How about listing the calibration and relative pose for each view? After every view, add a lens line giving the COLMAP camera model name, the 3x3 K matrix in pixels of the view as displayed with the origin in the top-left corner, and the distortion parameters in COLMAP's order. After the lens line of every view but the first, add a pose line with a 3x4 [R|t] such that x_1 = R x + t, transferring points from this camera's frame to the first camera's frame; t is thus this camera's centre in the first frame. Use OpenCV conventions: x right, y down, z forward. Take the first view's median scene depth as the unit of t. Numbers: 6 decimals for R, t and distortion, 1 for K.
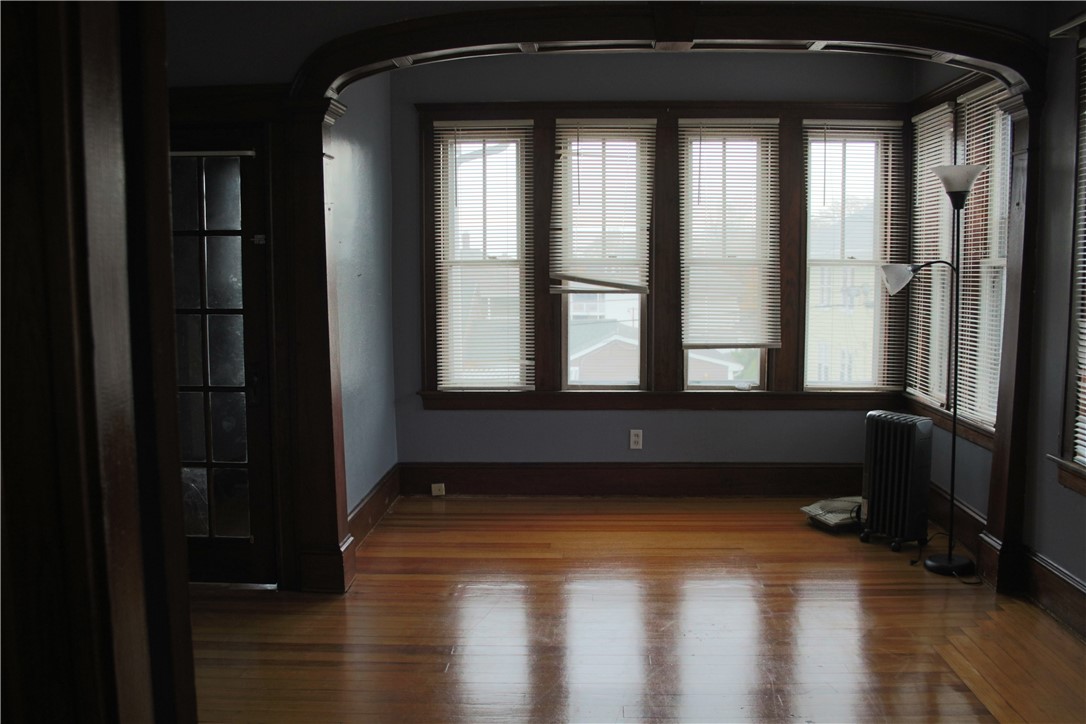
lens RADIAL K [[935.5, 0, 543.0], [0, 935.5, 362.0], [0, 0, 1]] dist [-0.076685, 0.000412]
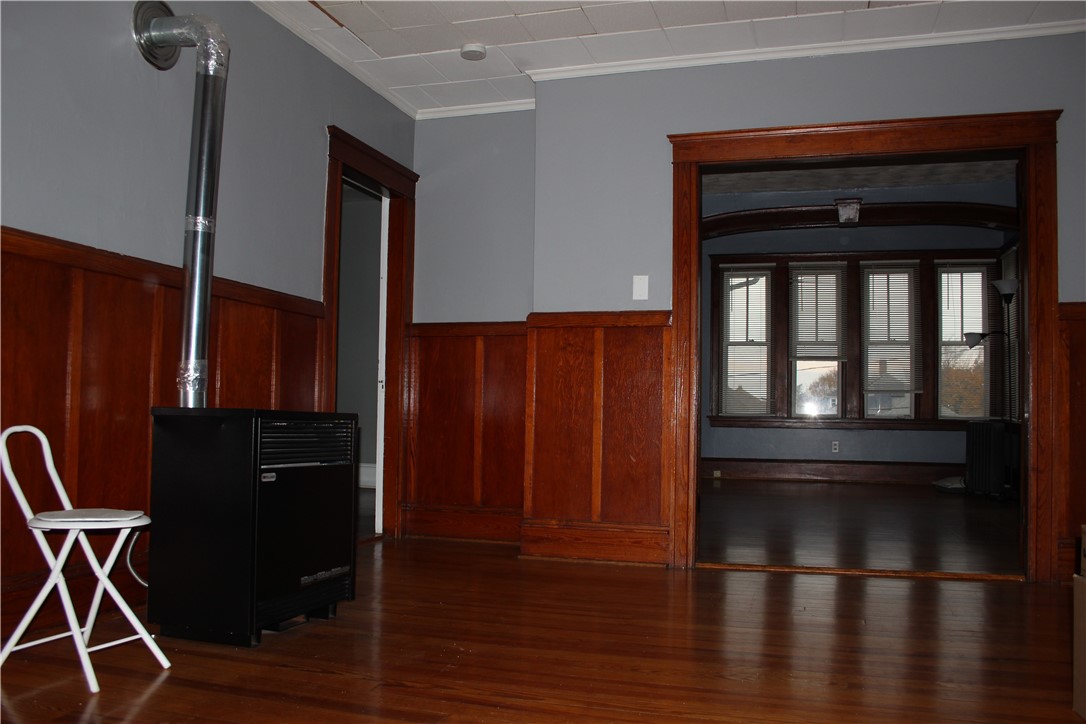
lens RADIAL K [[935.5, 0, 543.0], [0, 935.5, 362.0], [0, 0, 1]] dist [-0.076685, 0.000412]
pose [[0.961773, 0.007462, -0.273748, 0.049176], [-0.046193, 0.989726, -0.135313, 0.185610], [0.269926, 0.142785, 0.952236, -0.776718]]
